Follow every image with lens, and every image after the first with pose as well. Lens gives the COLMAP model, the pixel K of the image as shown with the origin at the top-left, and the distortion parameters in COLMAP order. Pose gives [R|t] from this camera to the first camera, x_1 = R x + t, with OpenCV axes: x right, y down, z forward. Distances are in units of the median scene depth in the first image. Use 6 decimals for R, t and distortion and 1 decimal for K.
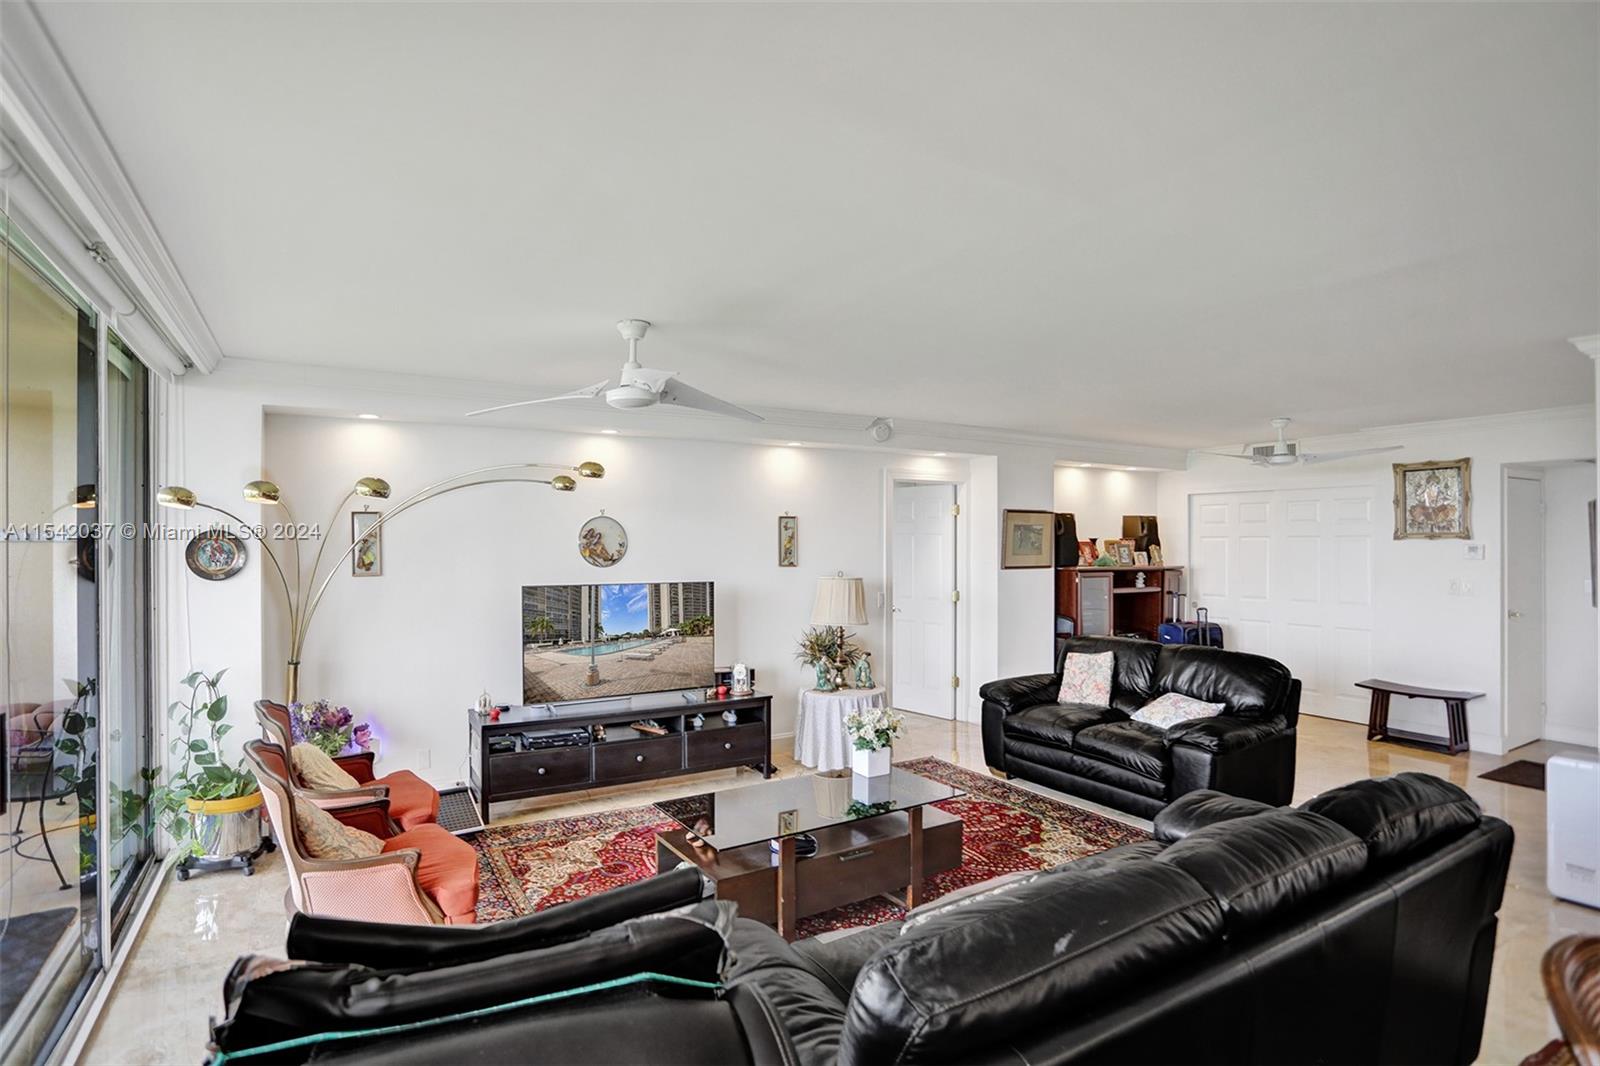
lens RADIAL K [[775.1, 0, 804.3], [0, 775.1, 544.7], [0, 0, 1]] dist [-0.058892, 0.024004]
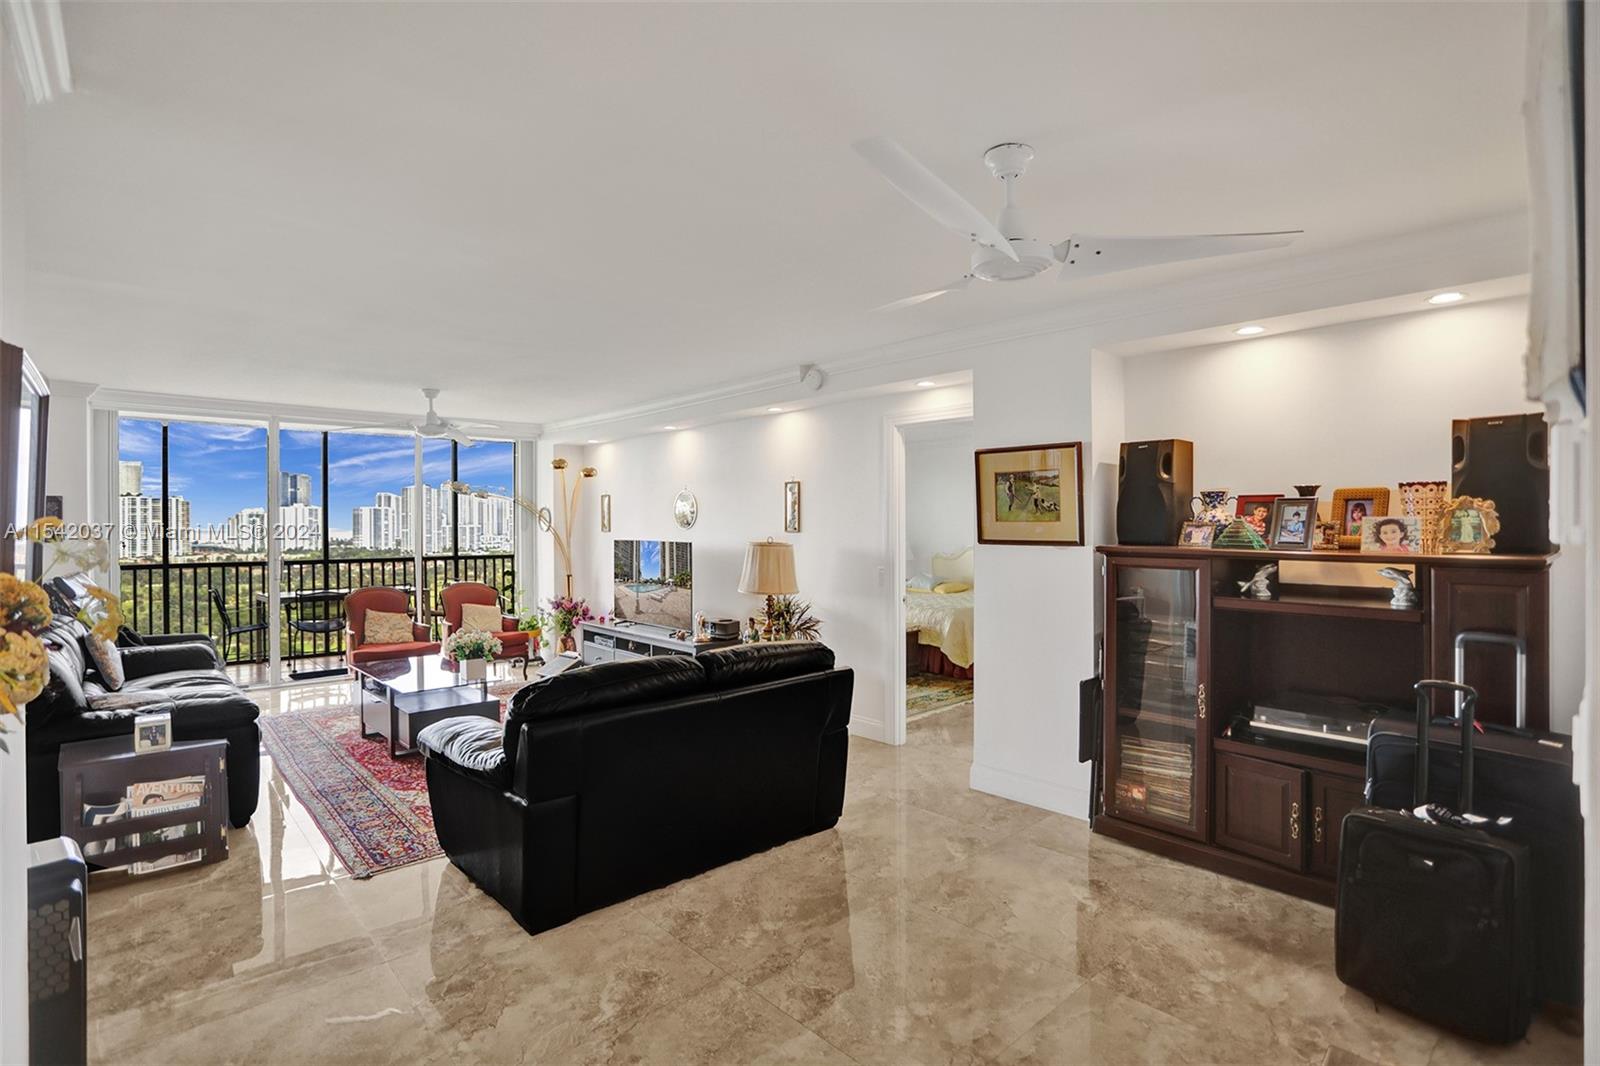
lens RADIAL K [[775.1, 0, 791.5], [0, 775.1, 519.7], [0, 0, 1]] dist [-0.058892, 0.024004]
pose [[0.234967, -0.001039, -0.972003, 1.092095], [0.006273, 0.999980, 0.000448, 0.014032], [0.971983, -0.006203, 0.234969, 0.905844]]
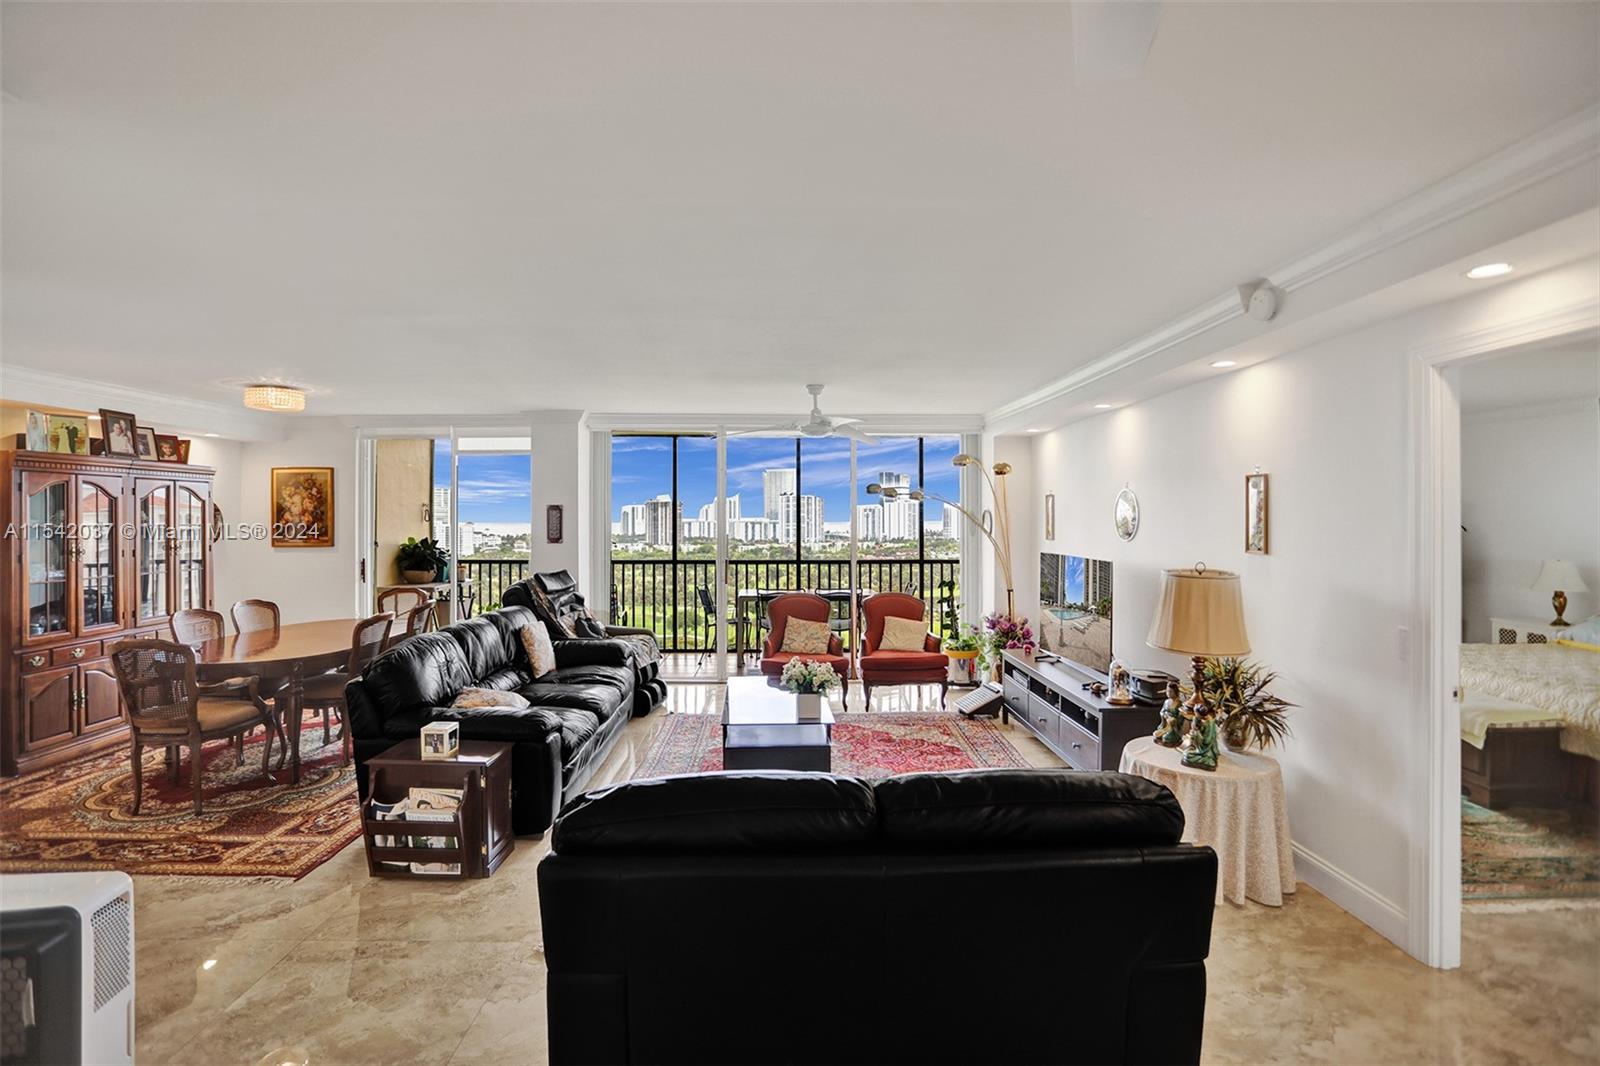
lens RADIAL K [[775.1, 0, 805.0], [0, 775.1, 513.5], [0, 0, 1]] dist [-0.058892, 0.024004]
pose [[-0.448802, -0.000861, -0.893631, 0.813046], [0.005024, 0.999981, -0.003487, -0.003665], [0.893617, -0.006054, -0.448789, 1.114956]]
